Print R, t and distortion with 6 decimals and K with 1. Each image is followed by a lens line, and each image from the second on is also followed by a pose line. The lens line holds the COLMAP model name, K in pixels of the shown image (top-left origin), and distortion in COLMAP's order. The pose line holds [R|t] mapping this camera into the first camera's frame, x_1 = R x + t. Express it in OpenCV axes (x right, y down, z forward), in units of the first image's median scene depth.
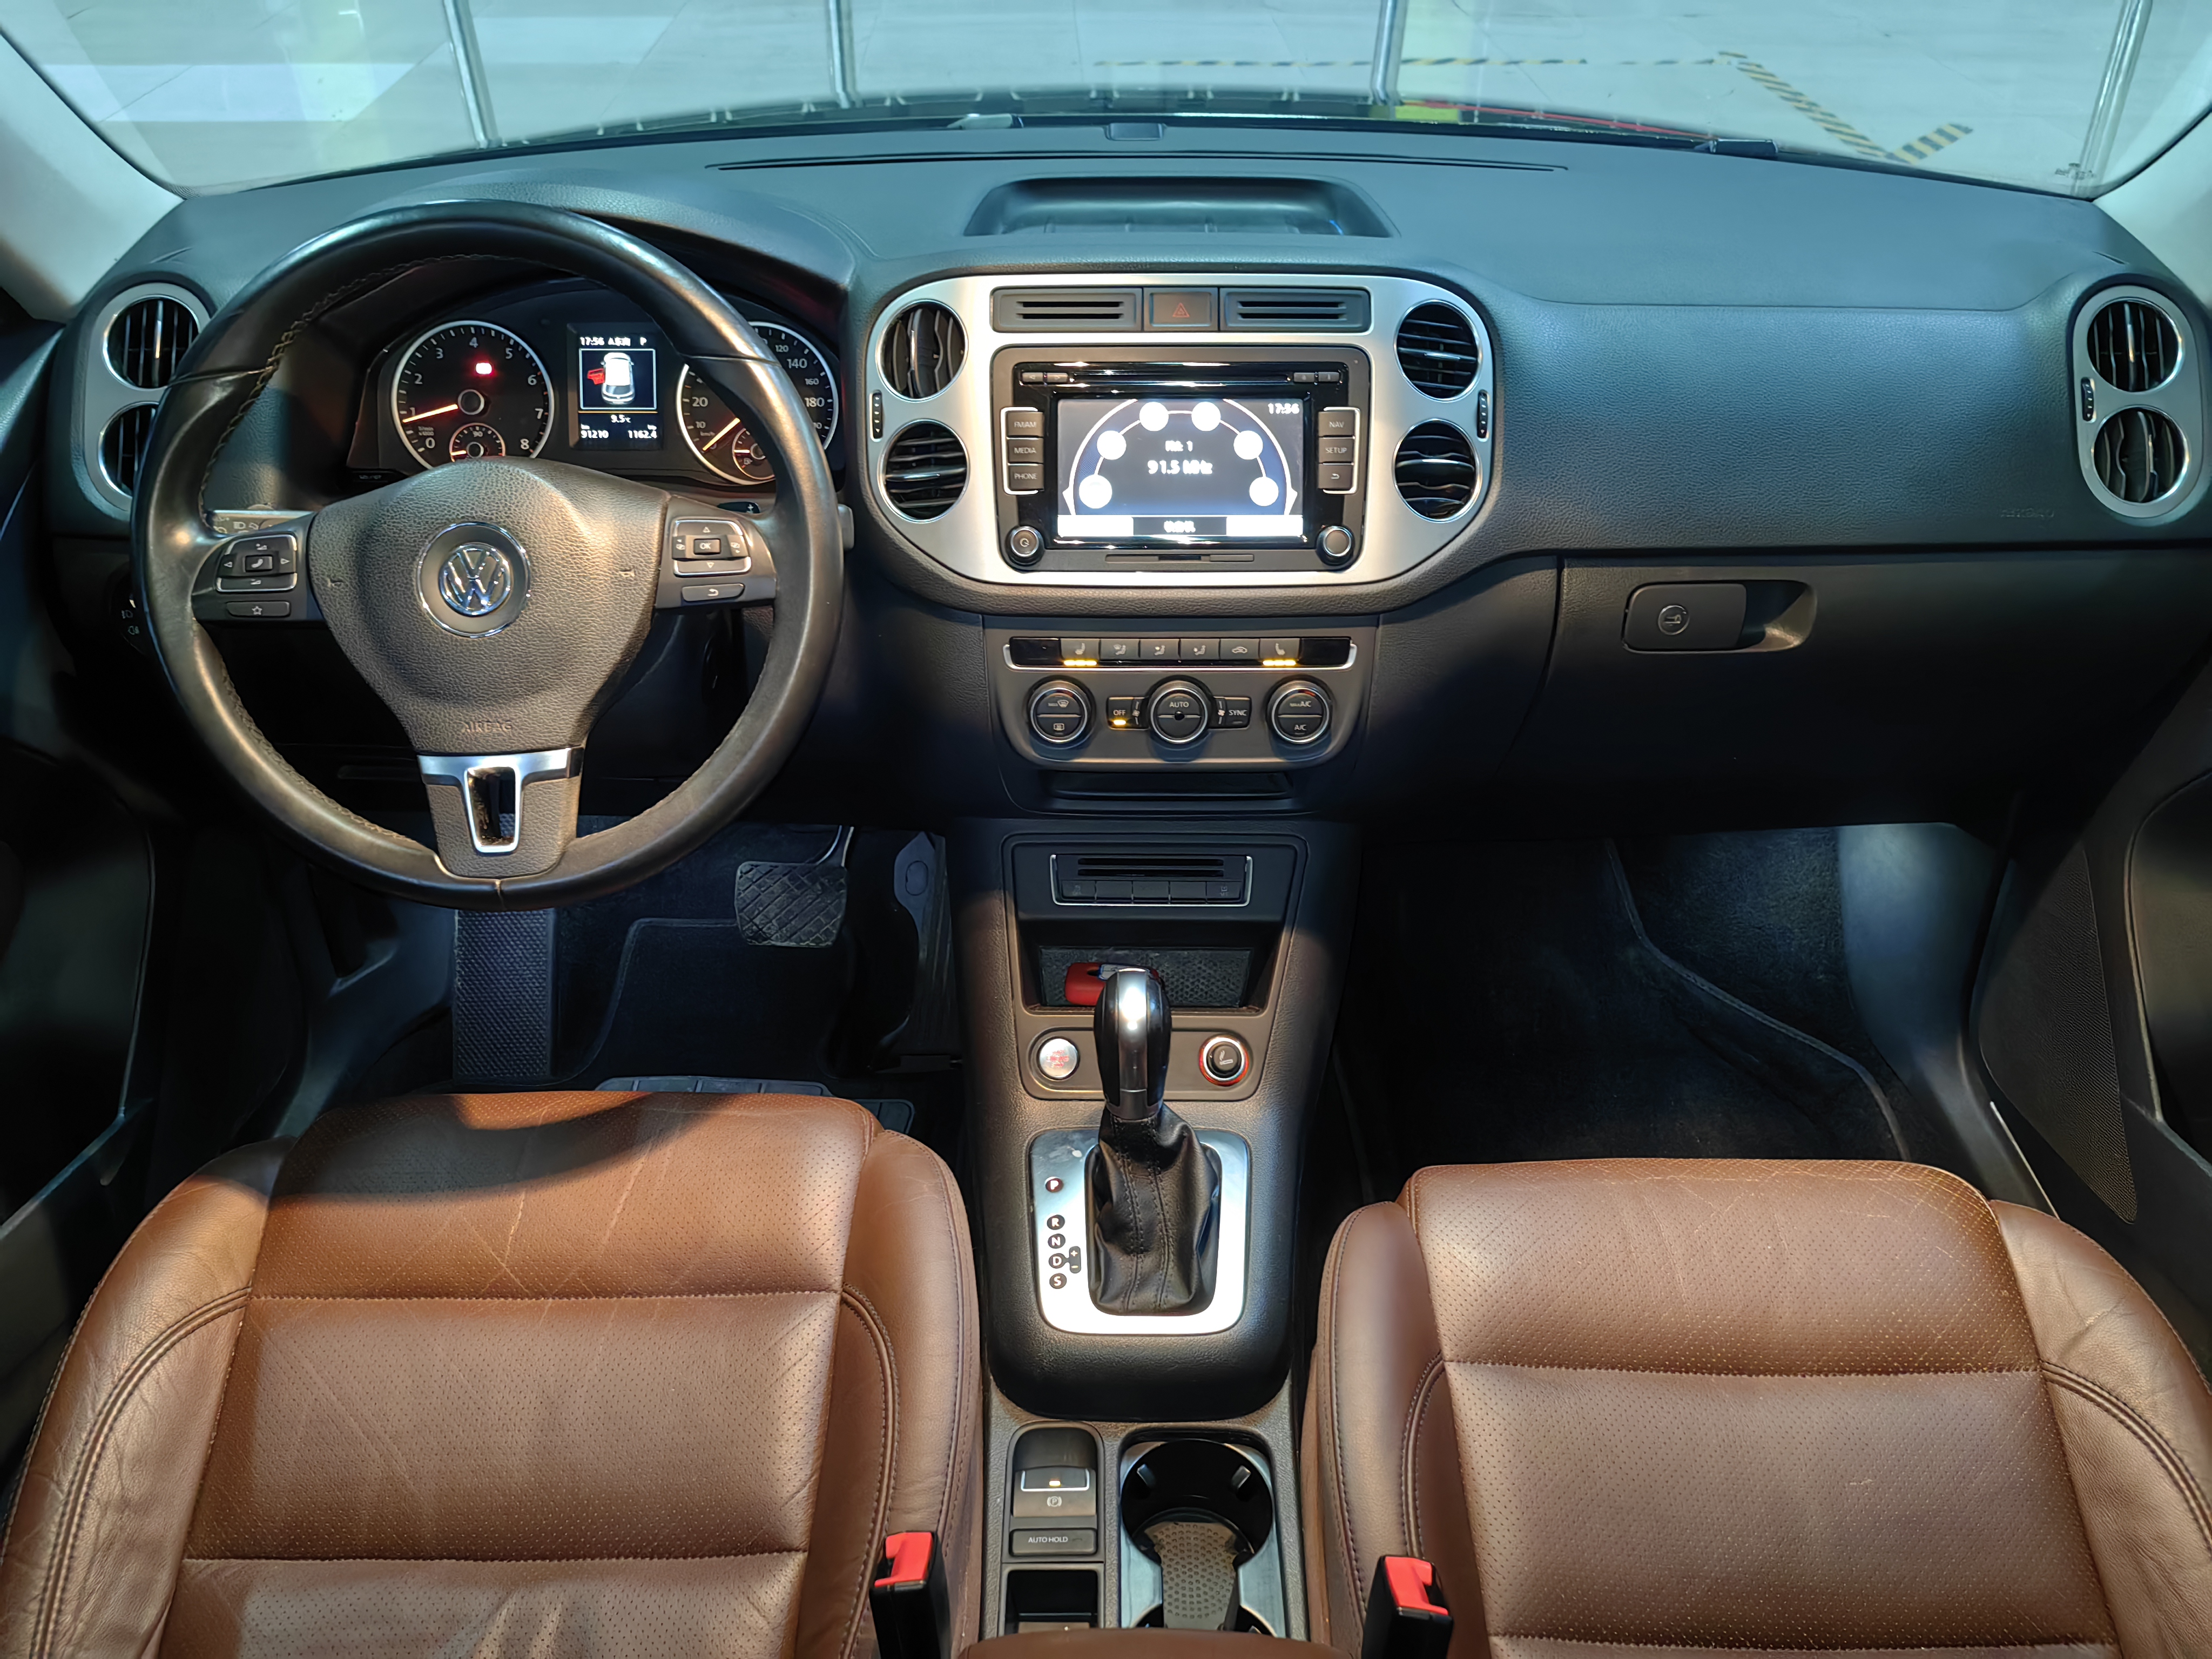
lens RADIAL K [[1770.2, 0, 1113.1], [0, 1770.2, 808.3], [0, 0, 1]] dist [0.003051, -0.012817]
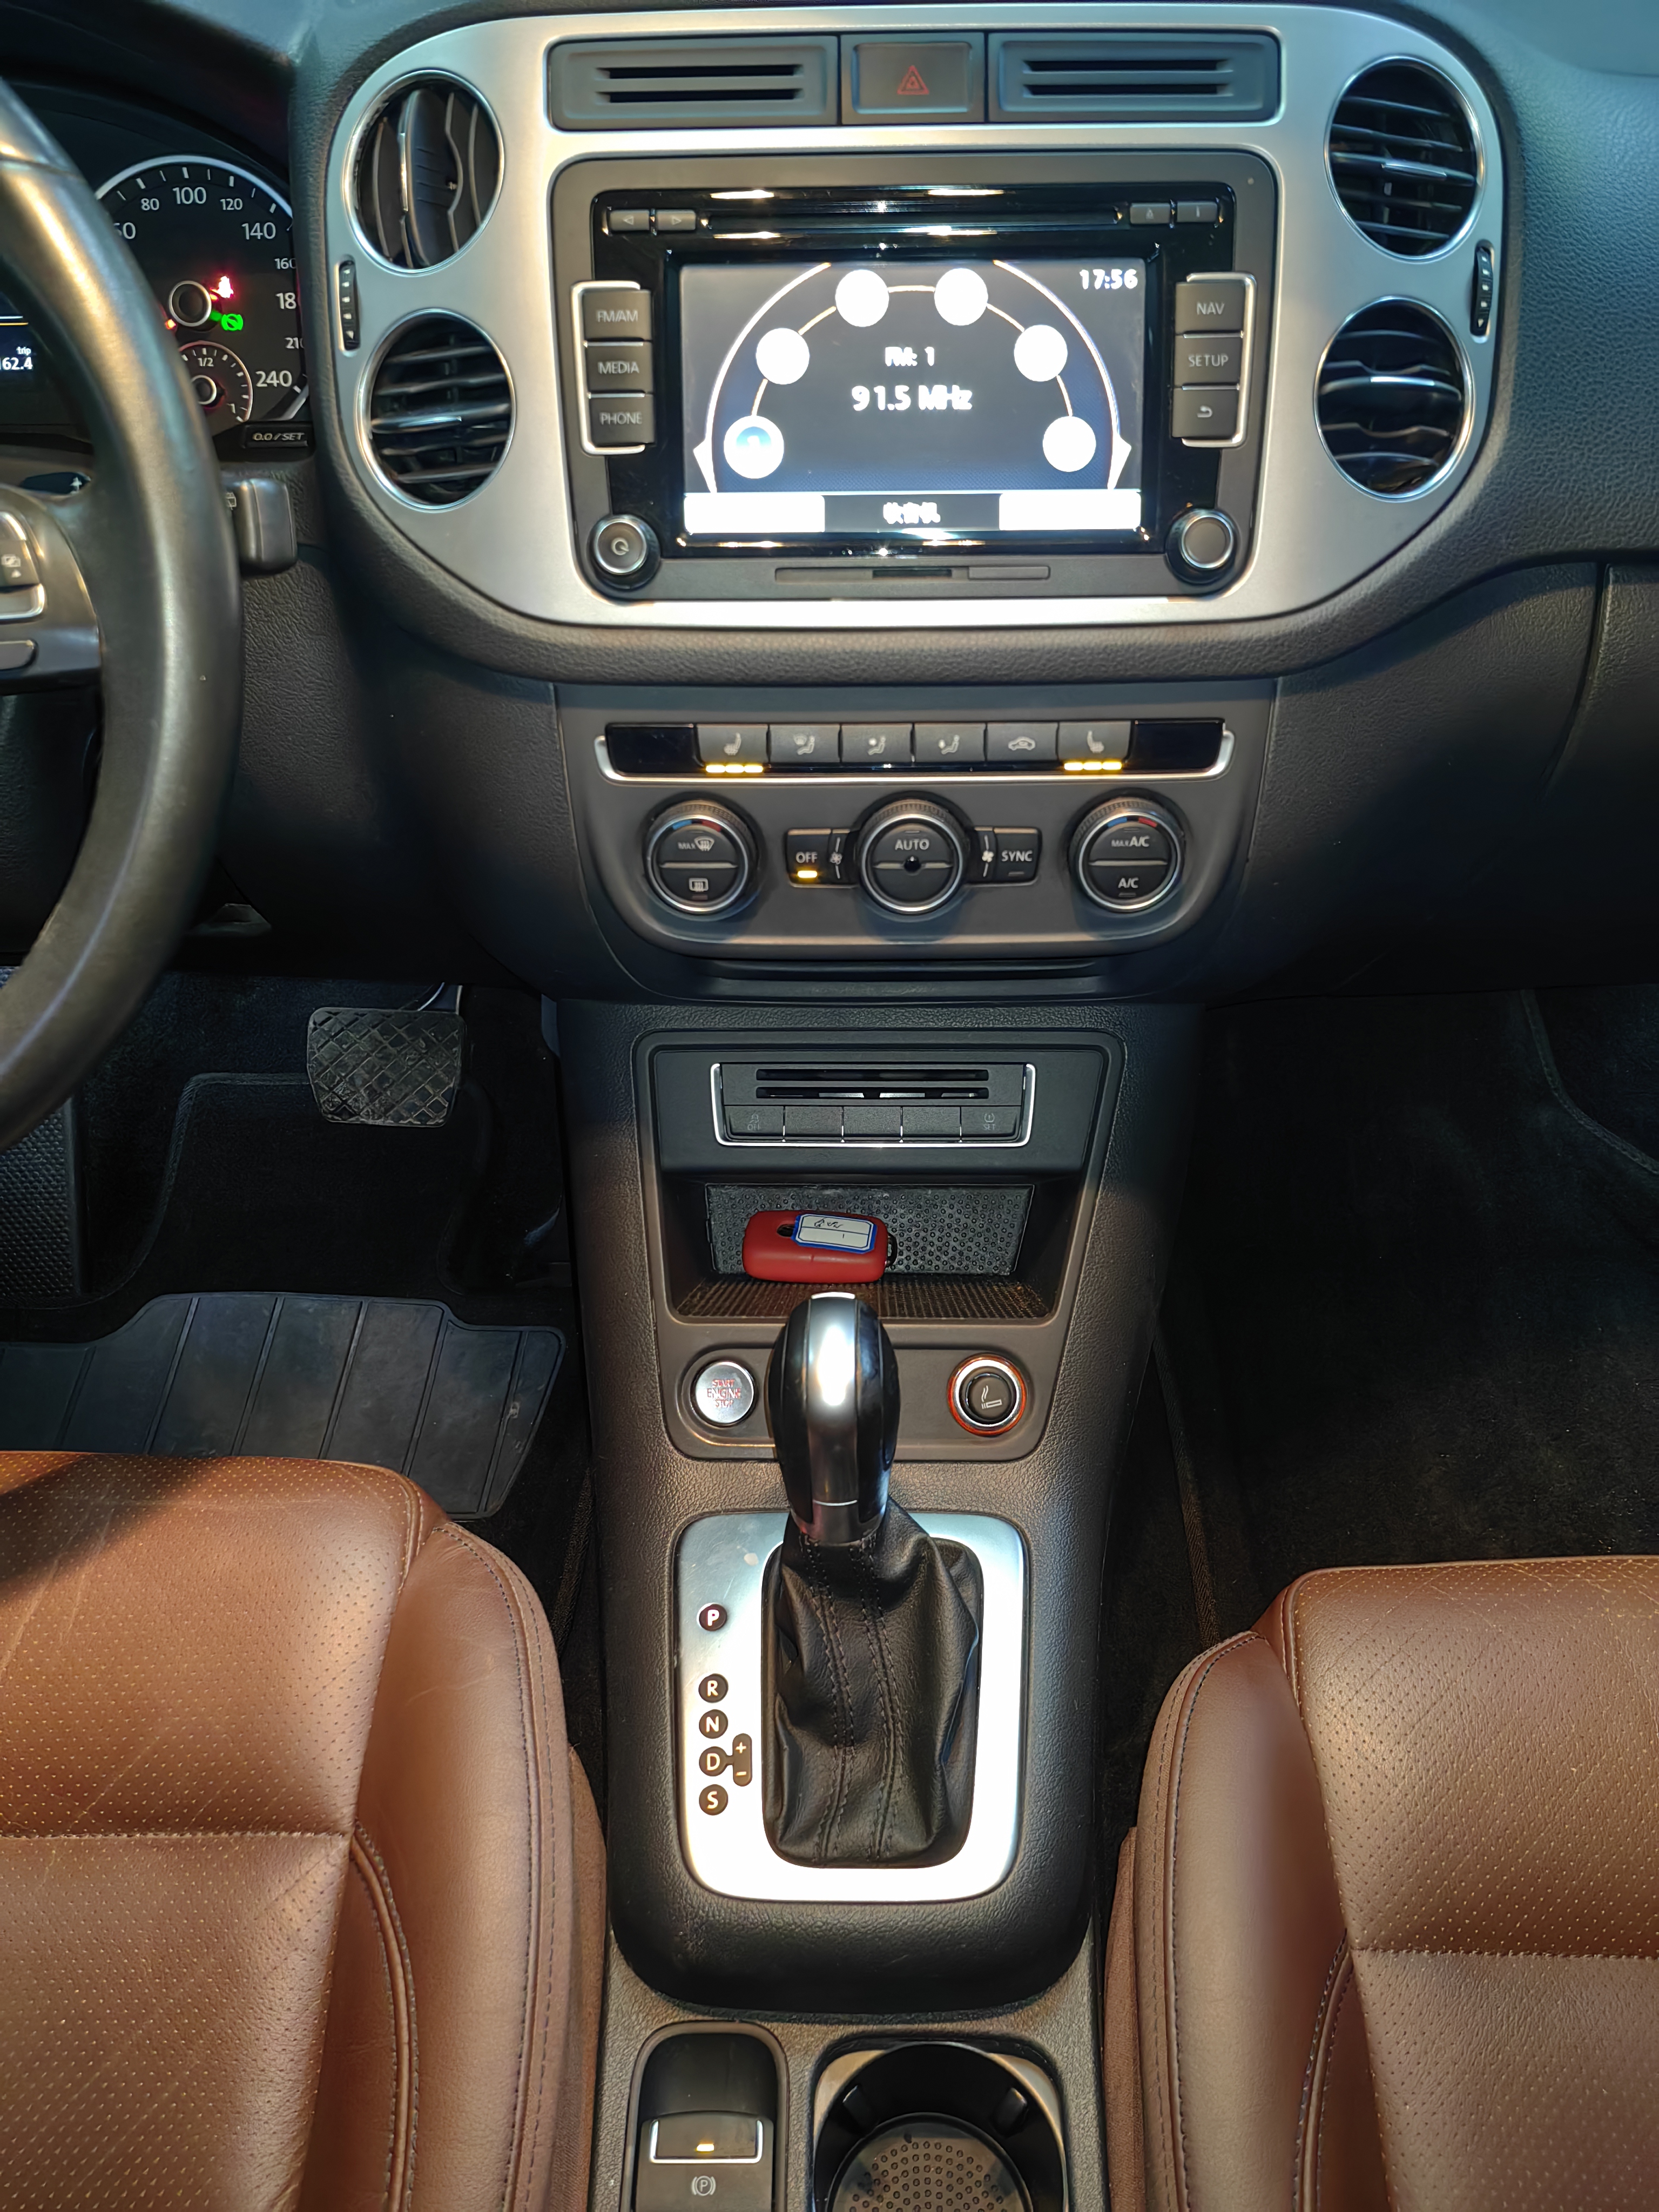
lens RADIAL K [[1770.2, 0, 839.6], [0, 1770.2, 1095.6], [0, 0, 1]] dist [0.003051, -0.012817]
pose [[0.999814, -0.004239, -0.018834, 0.024836], [0.007109, 0.987885, 0.155023, -0.067052], [0.017949, -0.155128, 0.987731, 0.435063]]
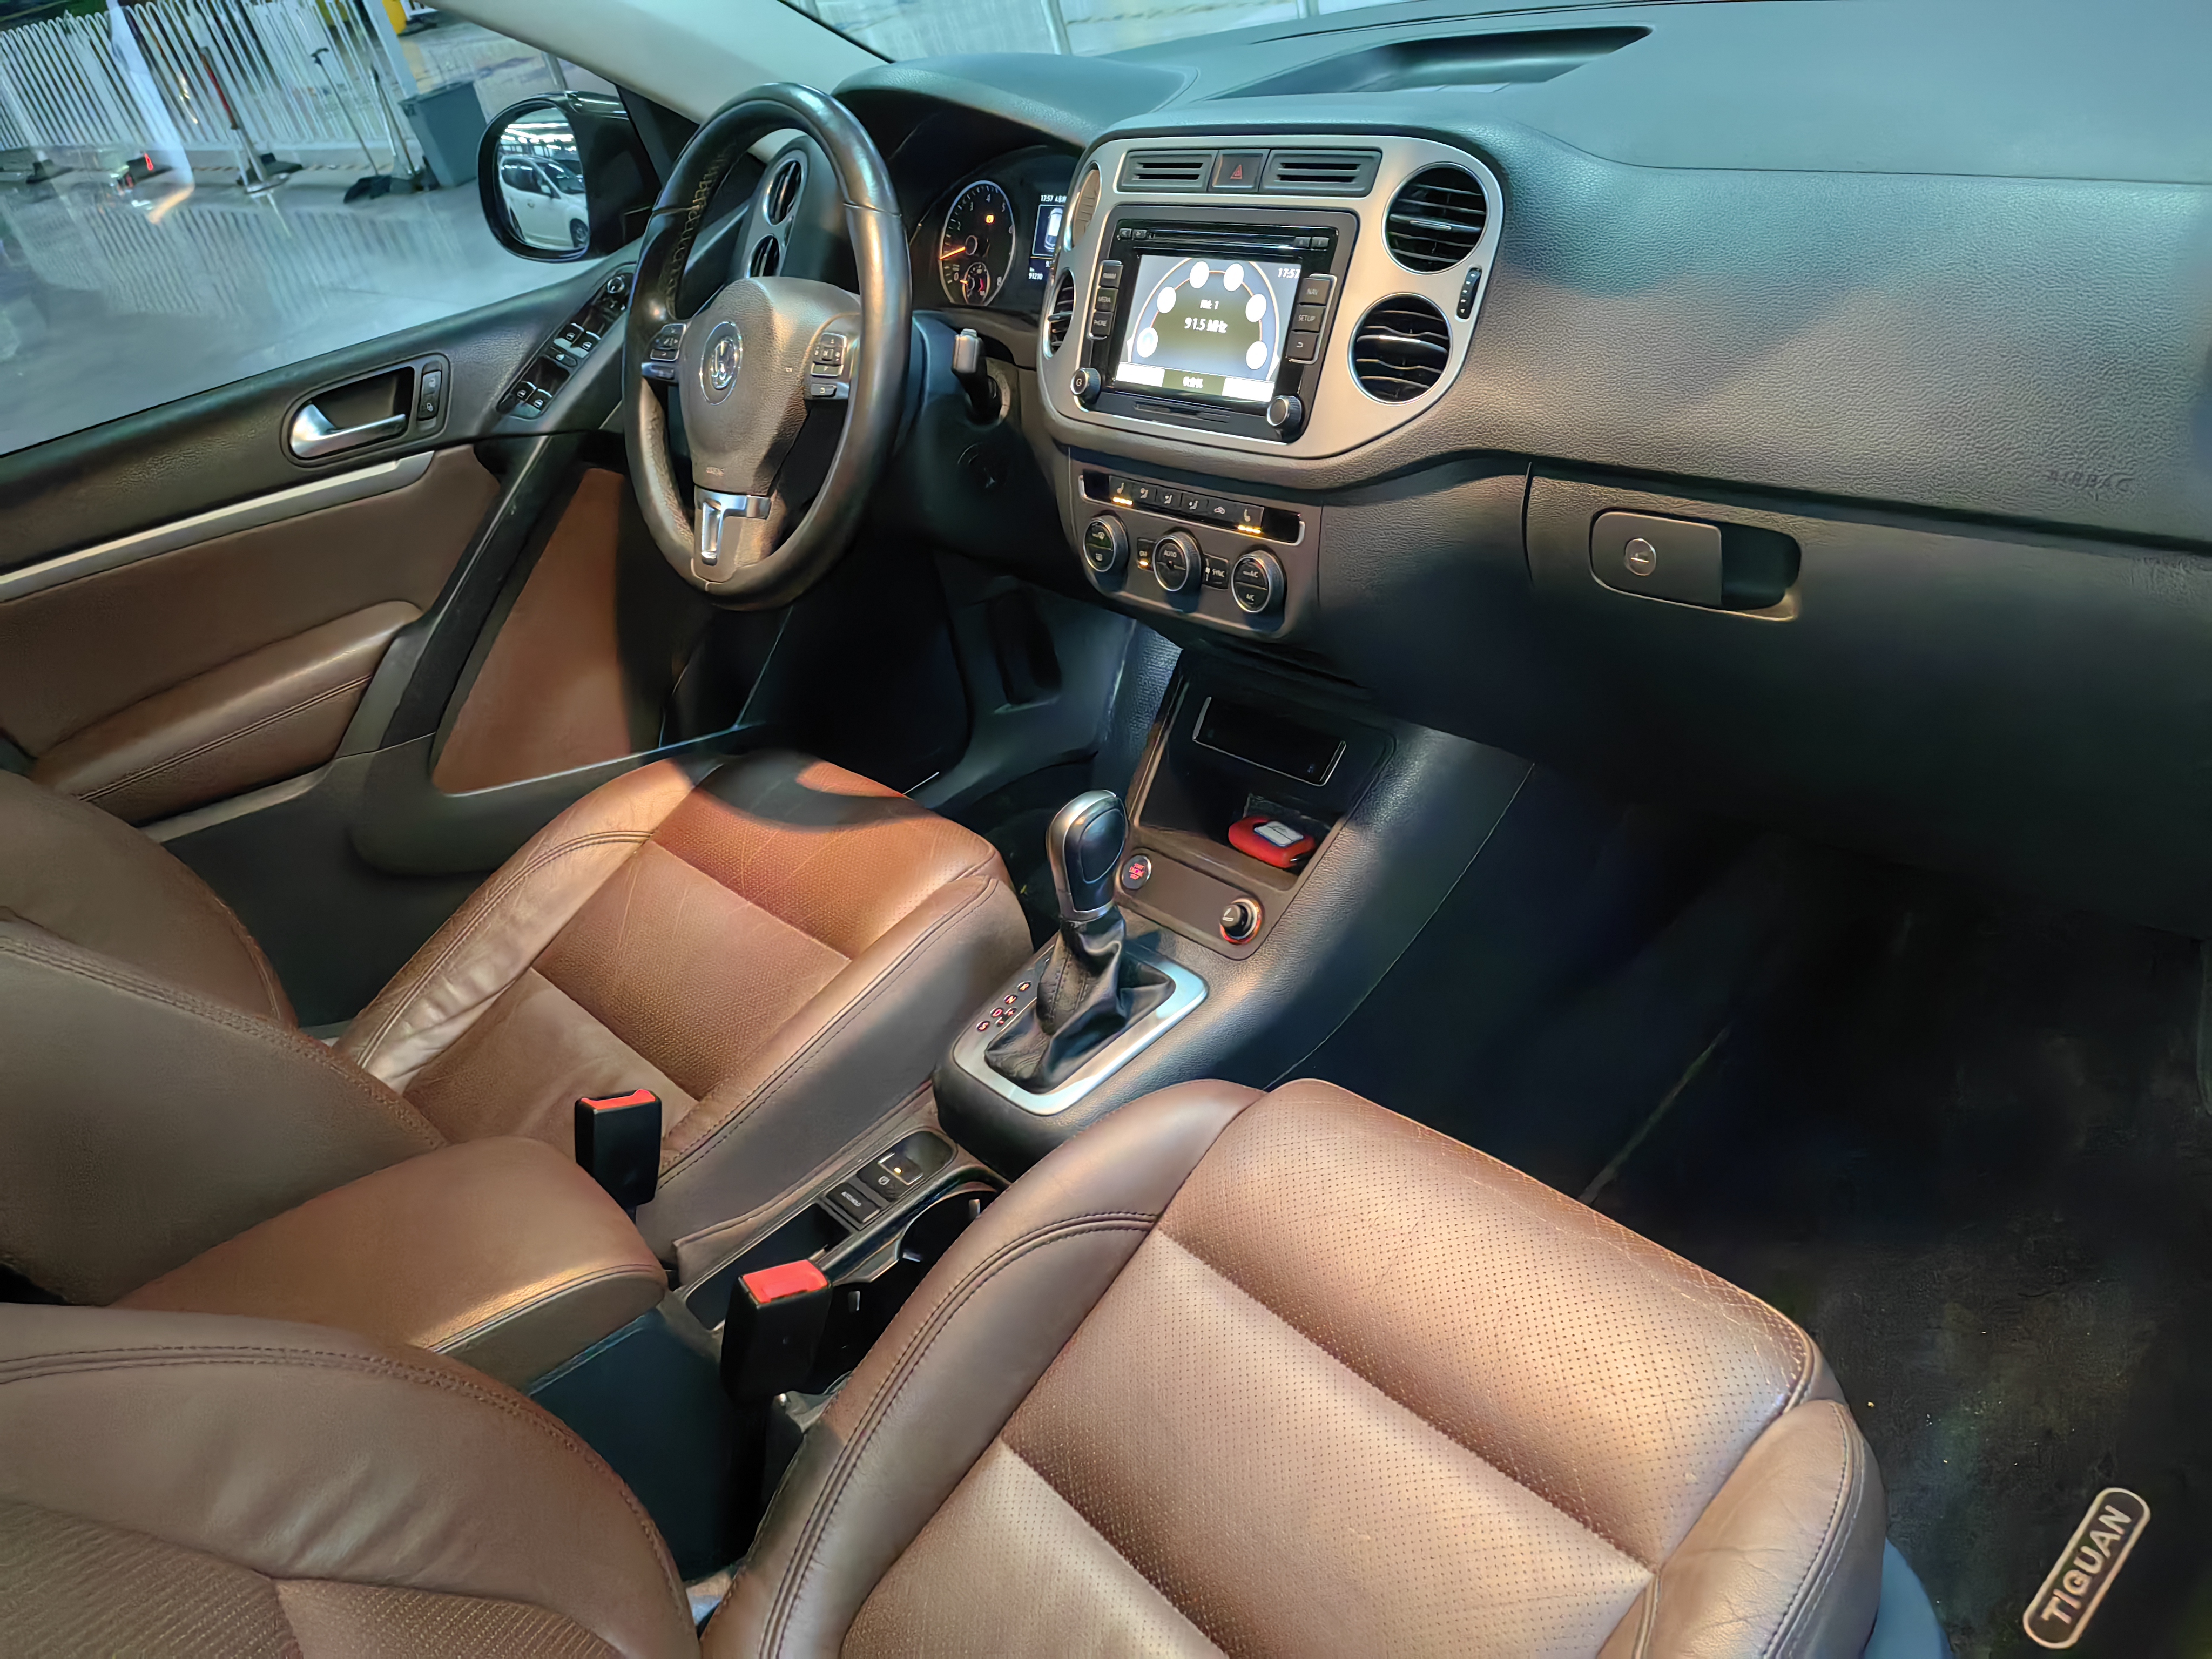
lens RADIAL K [[1770.2, 0, 1108.8], [0, 1770.2, 826.1], [0, 0, 1]] dist [0.003051, -0.012817]
pose [[0.637443, 0.273525, -0.720313, 0.817662], [-0.229078, 0.959872, 0.161769, -0.064958], [0.735656, 0.061889, 0.674522, 0.273184]]
